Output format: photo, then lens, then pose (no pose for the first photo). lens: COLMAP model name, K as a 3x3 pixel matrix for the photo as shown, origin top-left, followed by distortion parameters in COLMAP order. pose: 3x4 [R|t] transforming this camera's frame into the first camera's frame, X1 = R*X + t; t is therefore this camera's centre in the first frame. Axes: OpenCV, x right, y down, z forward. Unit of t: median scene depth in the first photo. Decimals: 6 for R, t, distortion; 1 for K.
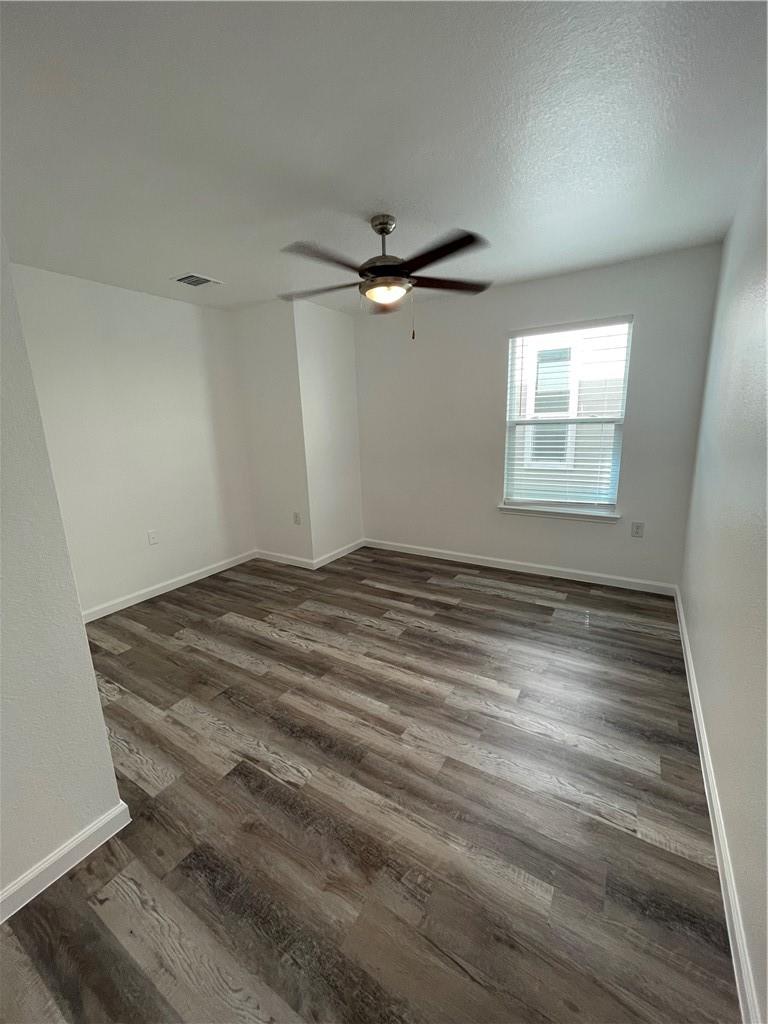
lens RADIAL K [[415.0, 0, 384.1], [0, 415.0, 508.3], [0, 0, 1]] dist [0.011992, -0.000233]
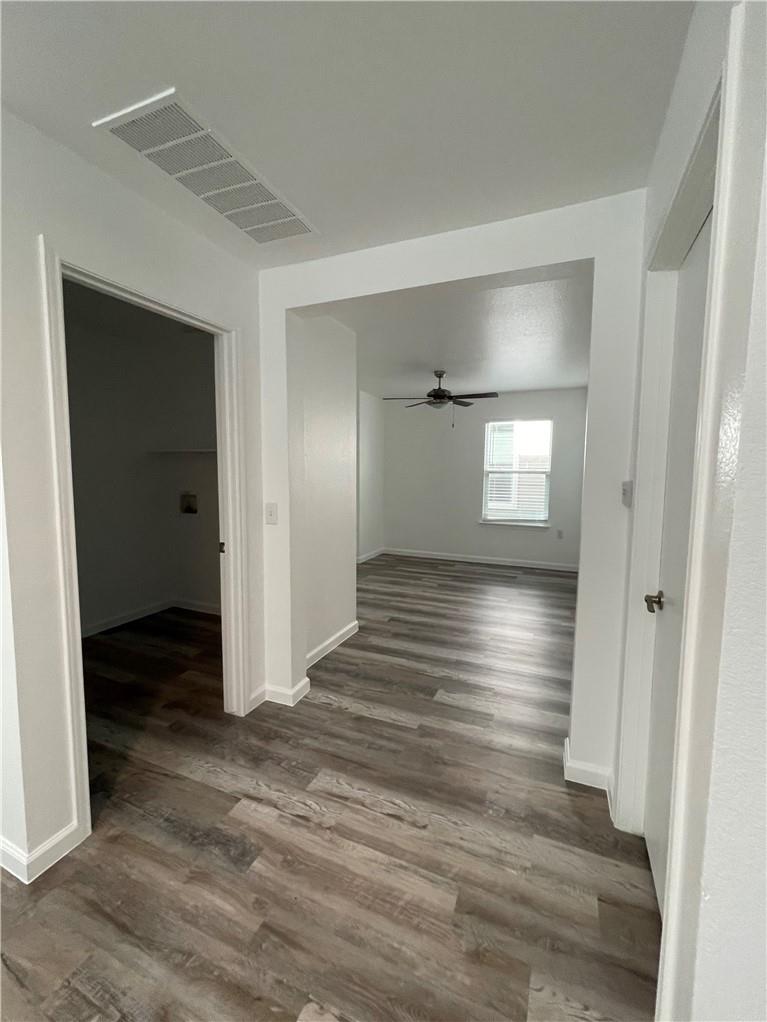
lens RADIAL K [[414.2, 0, 379.9], [0, 414.2, 516.3], [0, 0, 1]] dist [0.011992, -0.000233]
pose [[0.991247, 0.026993, 0.129231, -0.417924], [-0.015084, 0.995621, -0.092257, 0.167175], [-0.131155, 0.089500, 0.987314, -0.714447]]
